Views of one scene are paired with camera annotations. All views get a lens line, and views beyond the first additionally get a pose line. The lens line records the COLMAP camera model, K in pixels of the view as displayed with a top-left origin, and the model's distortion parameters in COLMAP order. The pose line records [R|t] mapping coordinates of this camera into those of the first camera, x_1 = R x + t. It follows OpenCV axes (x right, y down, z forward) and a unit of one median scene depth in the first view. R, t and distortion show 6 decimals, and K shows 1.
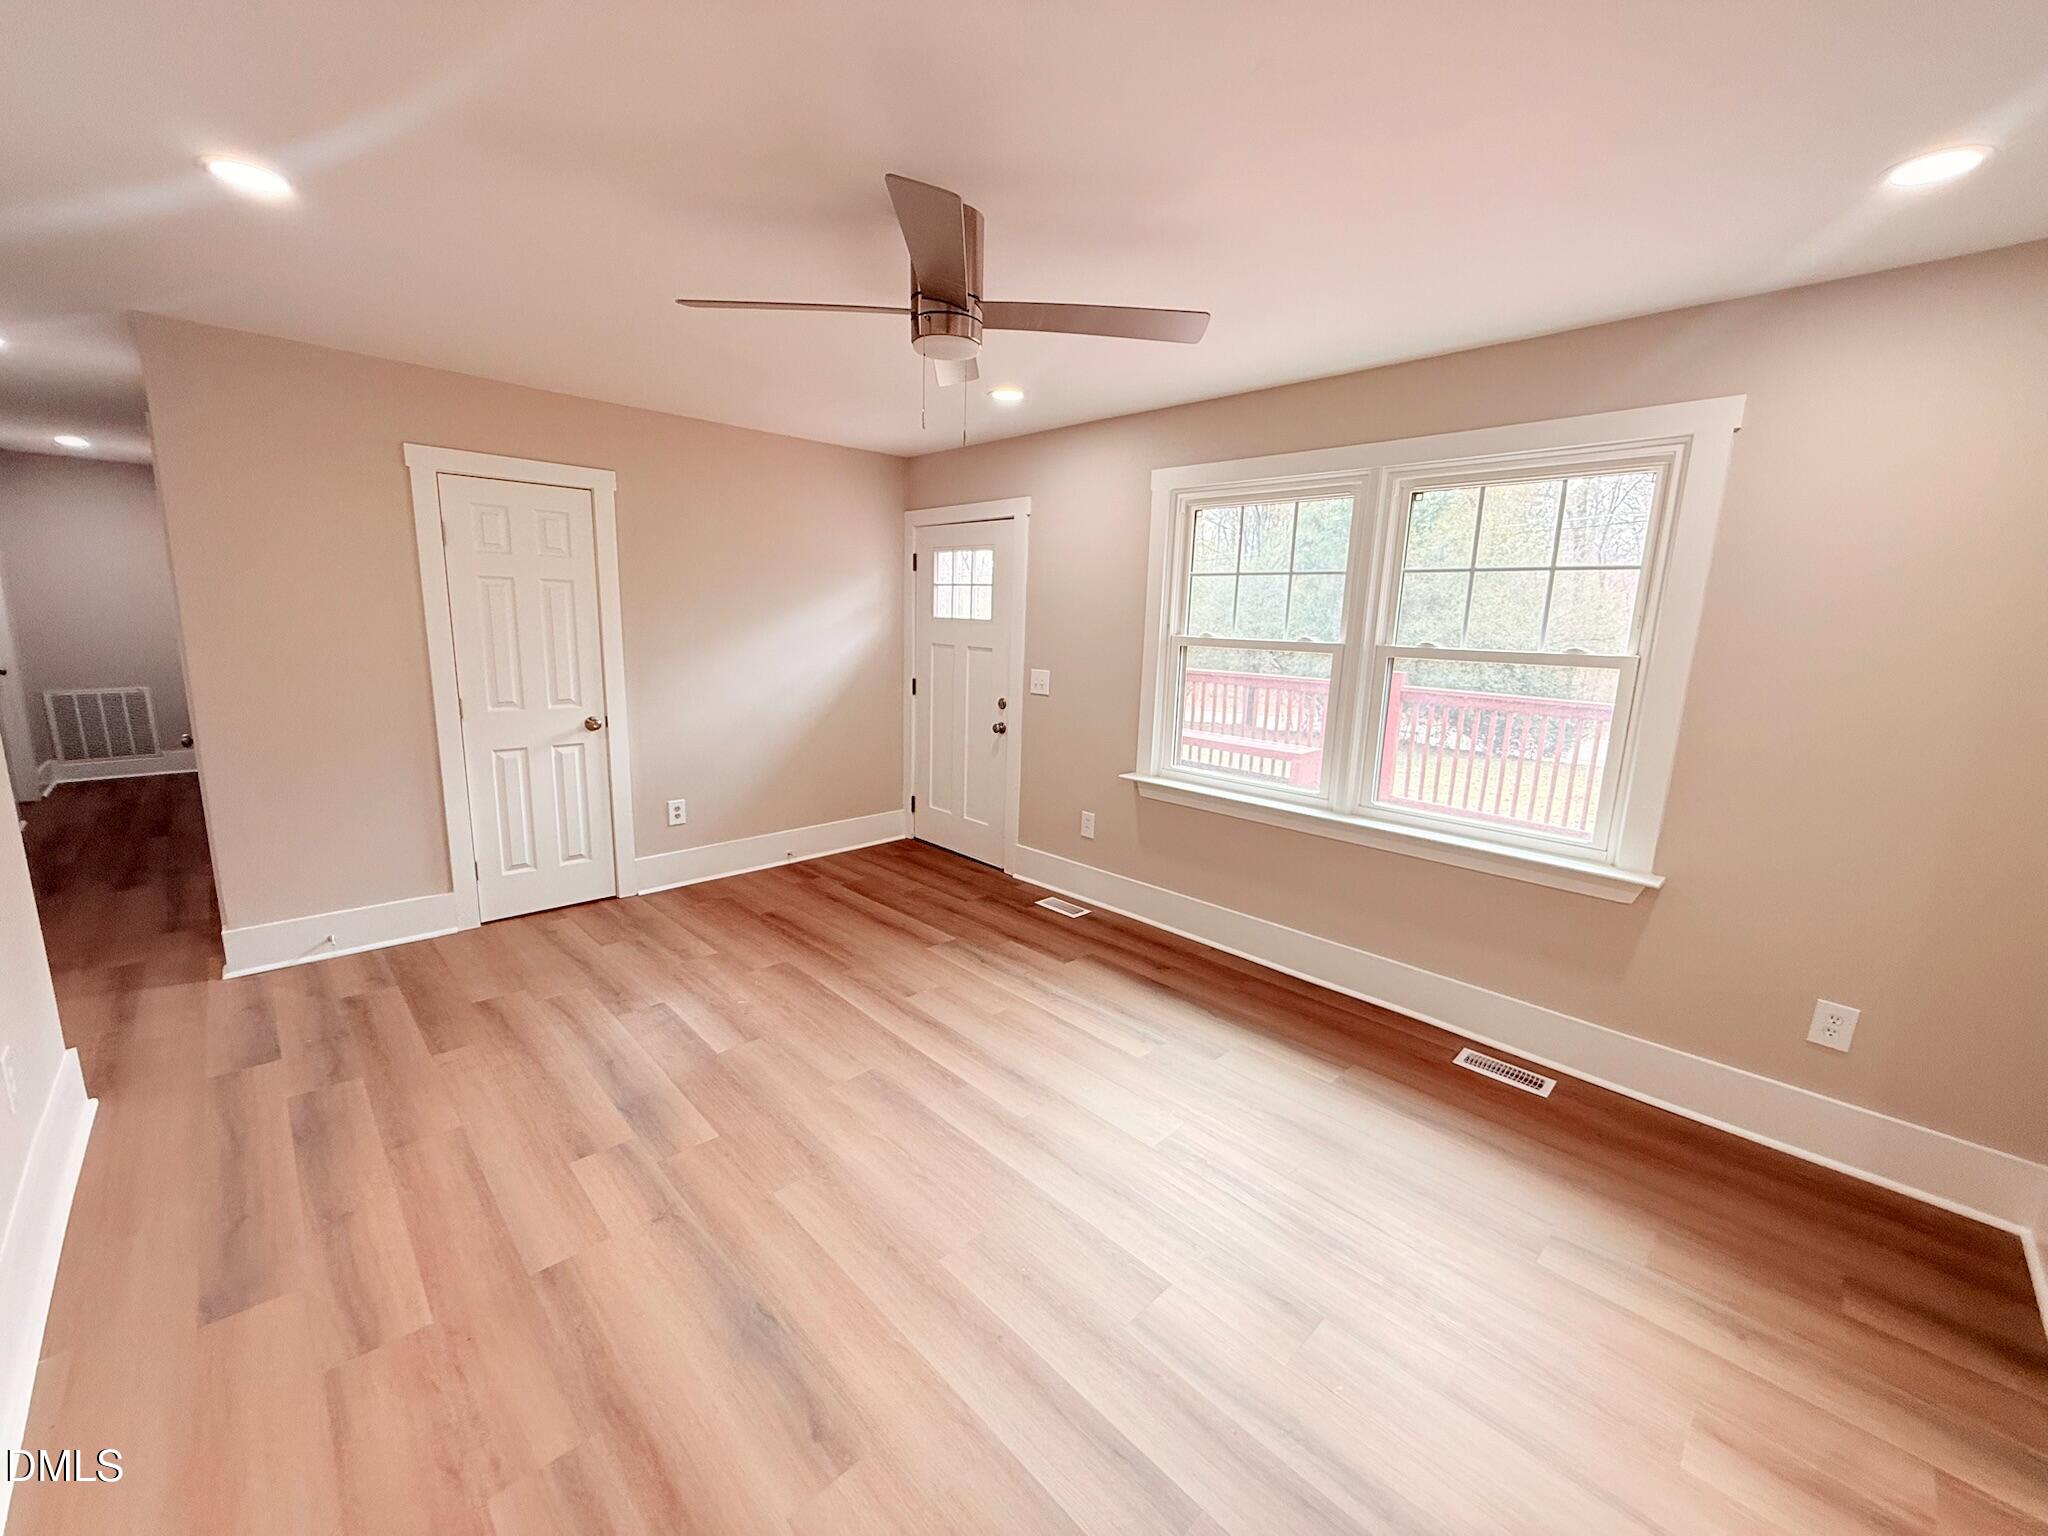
lens RADIAL K [[820.7, 0, 1021.9], [0, 820.7, 768.7], [0, 0, 1]] dist [0.002840, 0.001072]
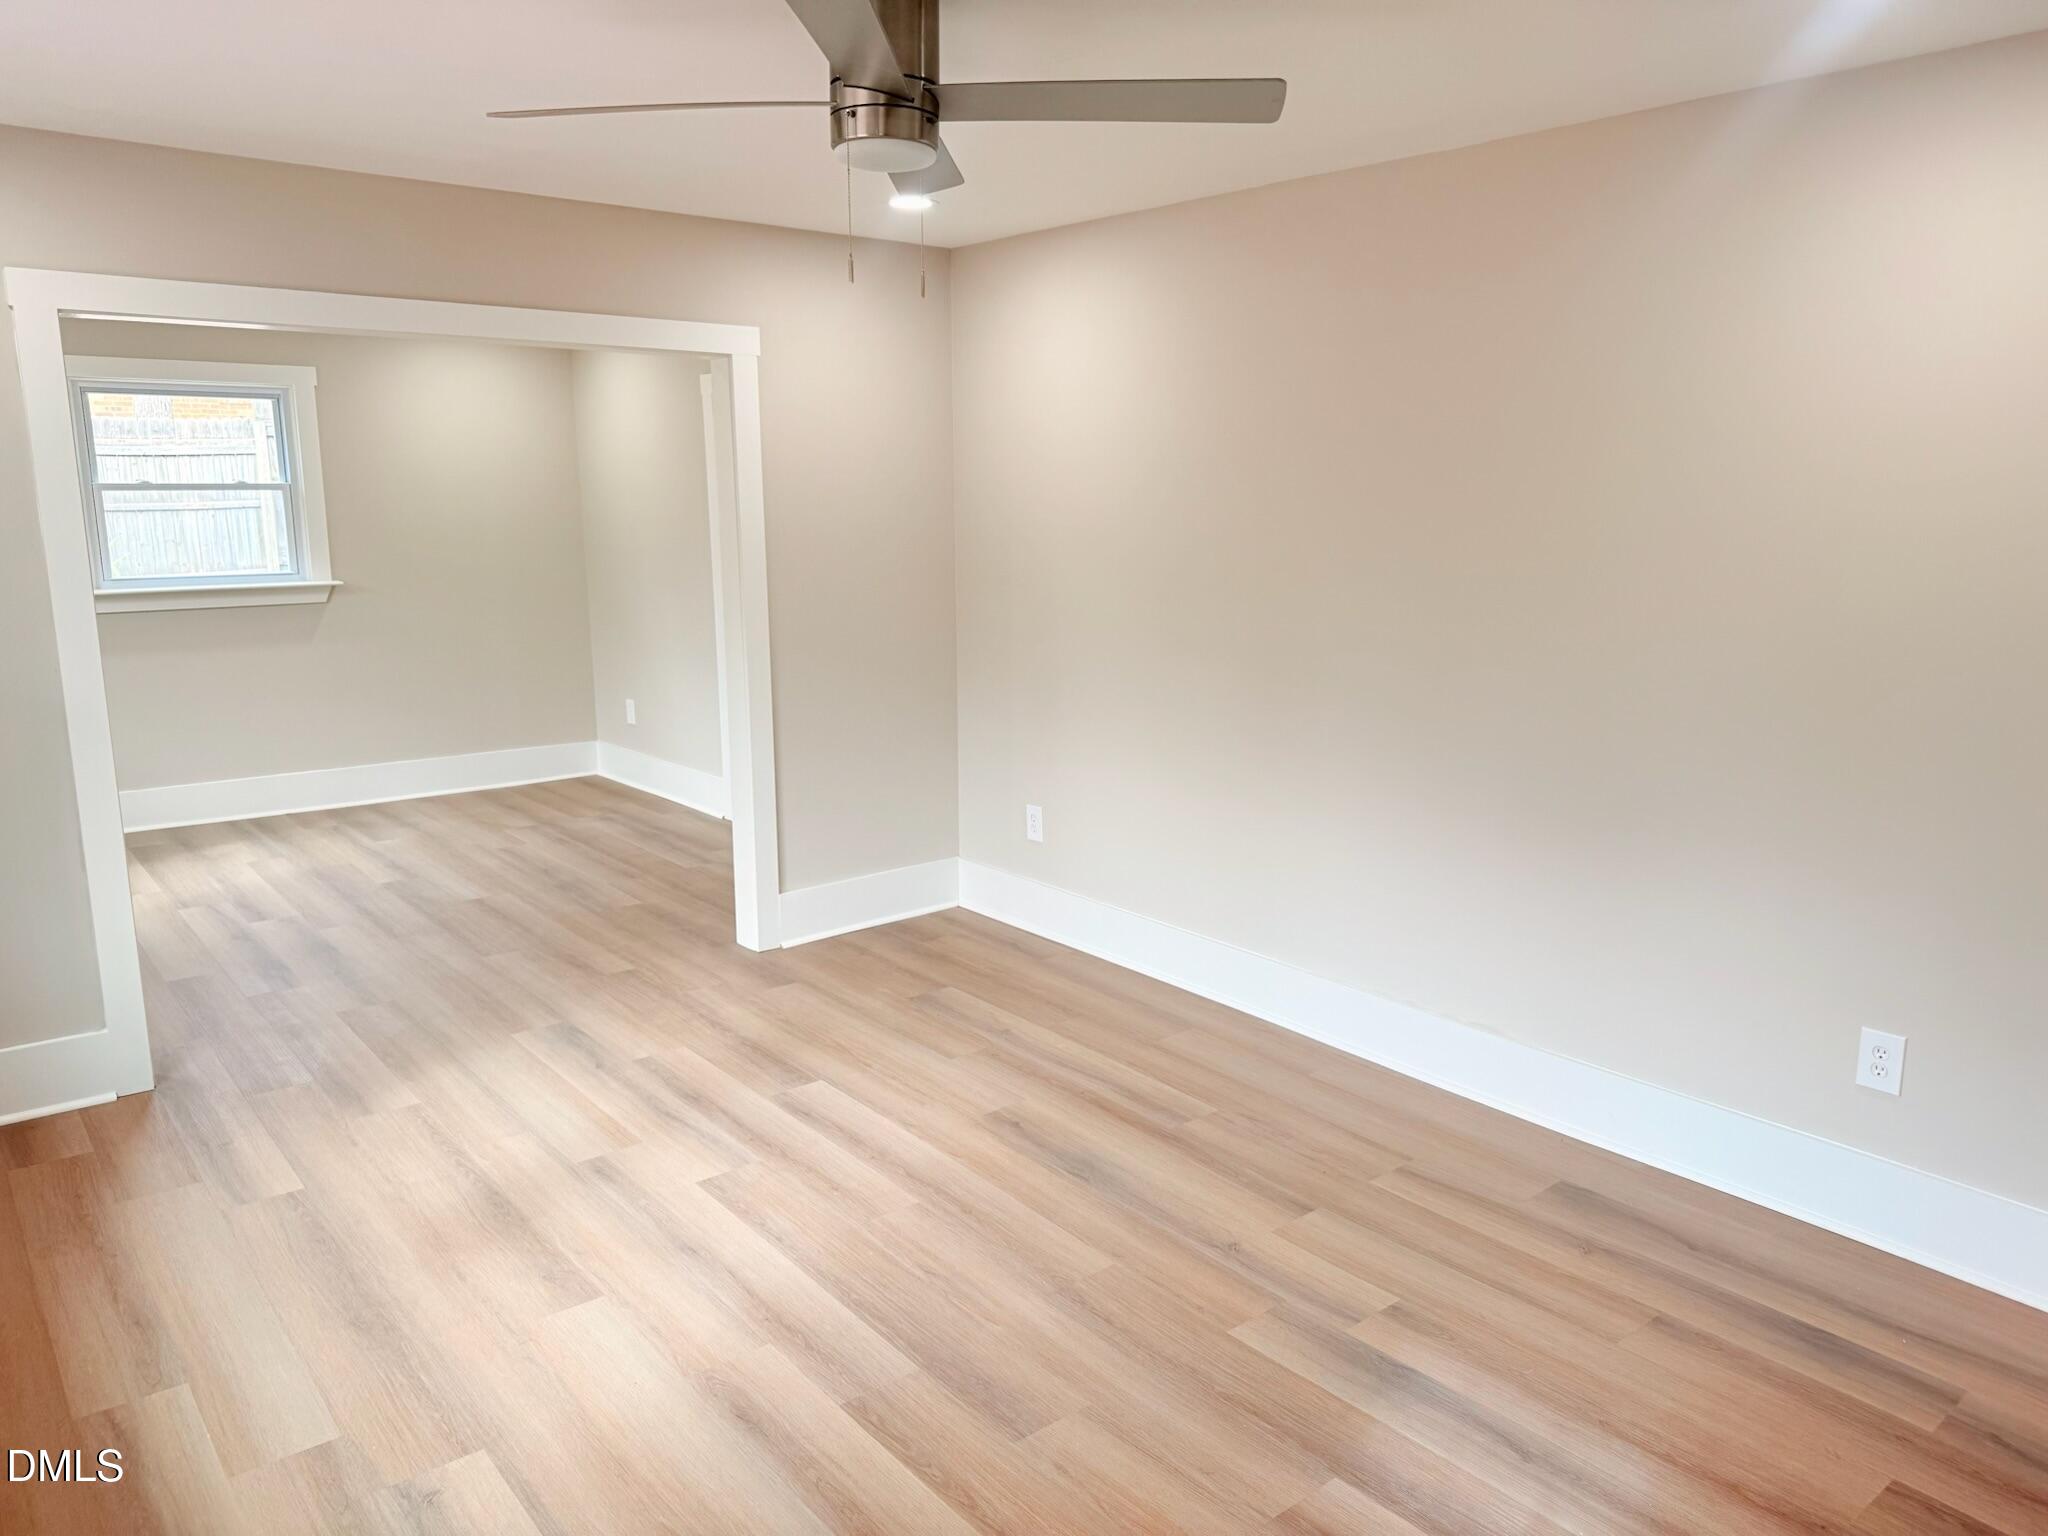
lens RADIAL K [[1417.9, 0, 1026.8], [0, 1417.9, 769.2], [0, 0, 1]] dist [0.032358, -0.041766]
pose [[-0.995769, -0.050307, 0.076902, -0.300785], [-0.018026, 0.927519, 0.373340, -0.461144], [-0.090110, 0.370374, -0.924502, 2.135765]]
